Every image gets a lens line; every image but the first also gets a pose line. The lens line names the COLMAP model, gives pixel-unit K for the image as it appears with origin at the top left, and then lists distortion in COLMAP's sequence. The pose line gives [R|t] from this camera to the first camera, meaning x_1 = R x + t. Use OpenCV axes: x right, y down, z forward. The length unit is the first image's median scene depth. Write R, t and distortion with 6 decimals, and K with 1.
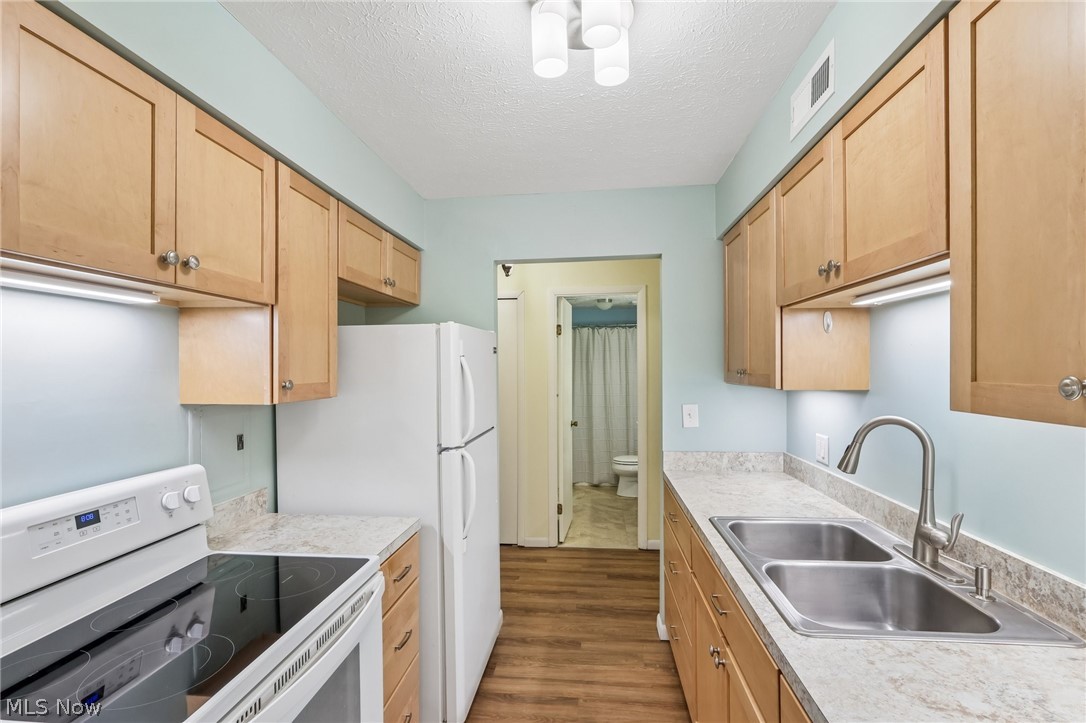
lens RADIAL K [[502.2, 0, 544.6], [0, 502.2, 378.7], [0, 0, 1]] dist [-0.004058, 0.002800]
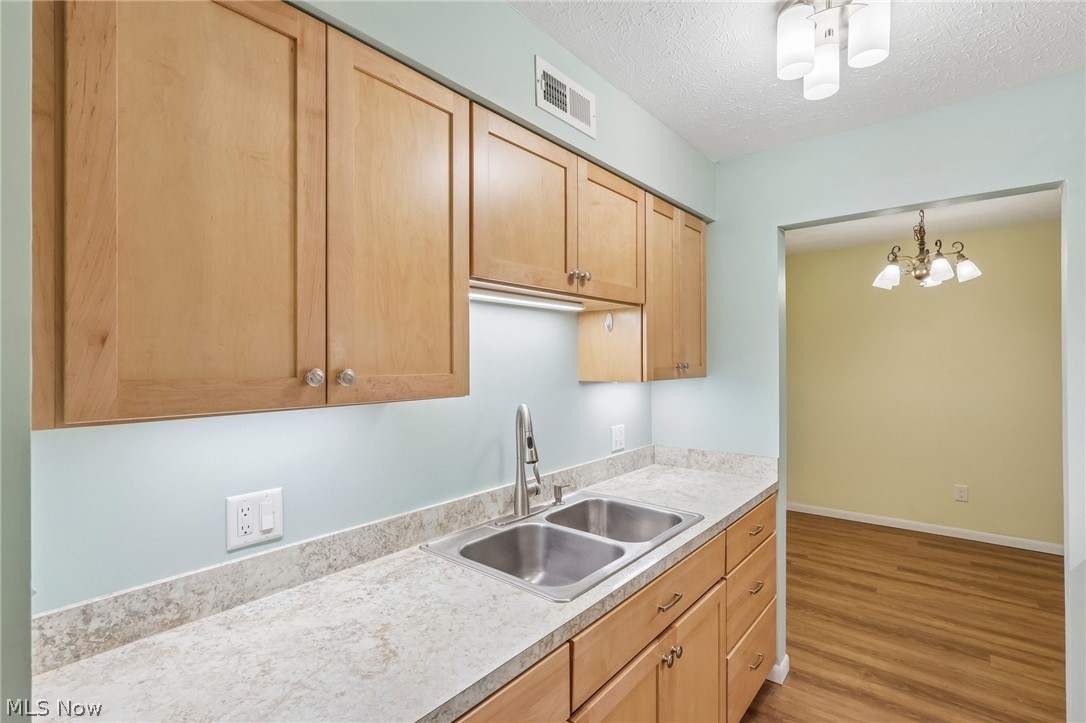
lens RADIAL K [[502.2, 0, 552.3], [0, 502.2, 357.5], [0, 0, 1]] dist [-0.004058, 0.002800]
pose [[-0.829659, 0.031404, 0.557387, -0.025767], [0.036472, 0.999333, -0.002015, -0.024950], [-0.557078, 0.018657, -0.830251, 1.435892]]
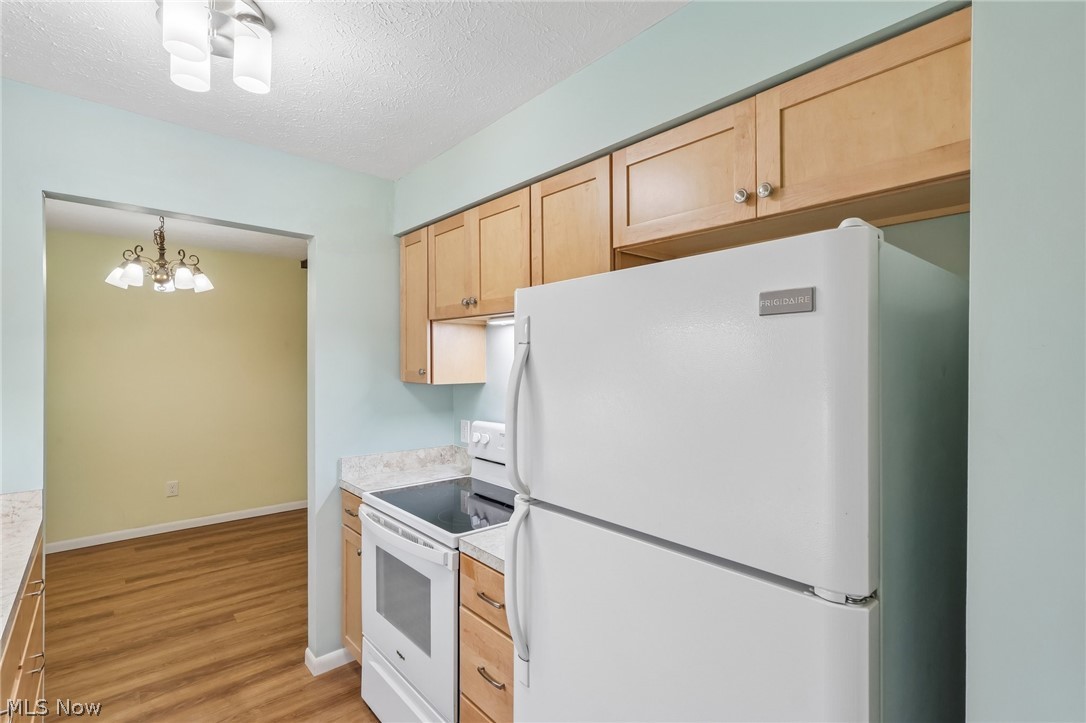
lens RADIAL K [[502.2, 0, 534.5], [0, 502.2, 362.7], [0, 0, 1]] dist [-0.004058, 0.002800]
pose [[-0.687241, 0.015348, -0.726267, 0.245512], [-0.006847, 0.999595, 0.027604, -0.033699], [0.726397, 0.023944, -0.686858, 1.441727]]
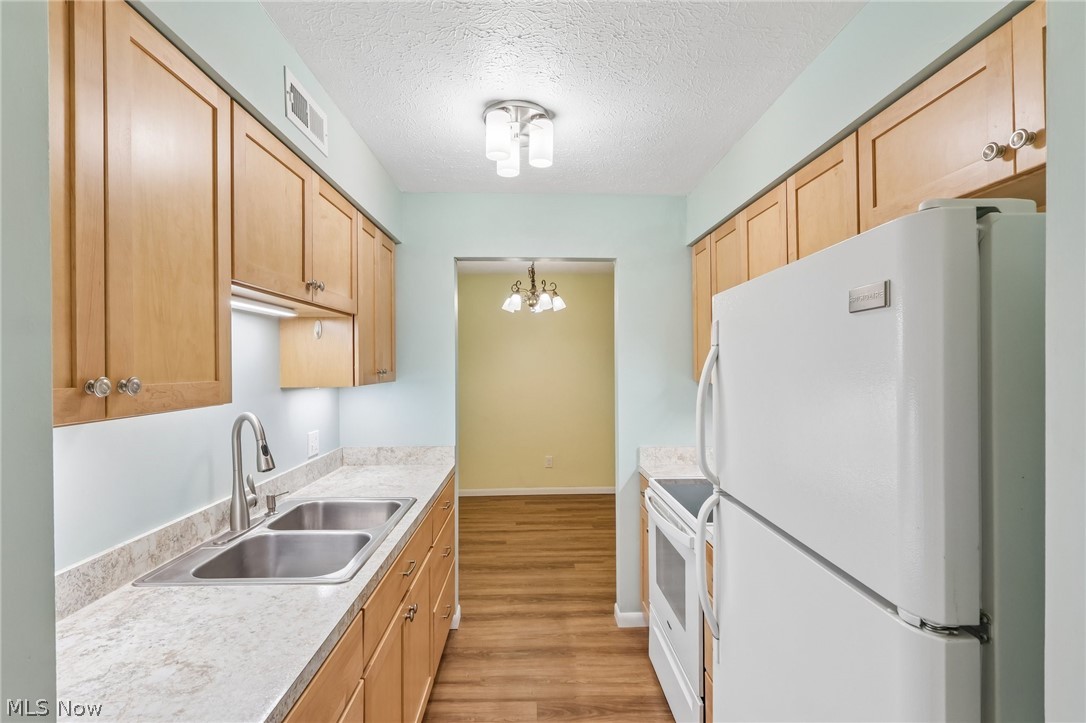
lens RADIAL K [[502.2, 0, 545.1], [0, 502.2, 361.4], [0, 0, 1]] dist [-0.004058, 0.002800]
pose [[-0.991516, 0.025071, -0.127544, 0.119713], [0.023026, 0.999582, 0.017486, -0.036004], [0.127929, 0.014401, -0.991679, 1.635697]]
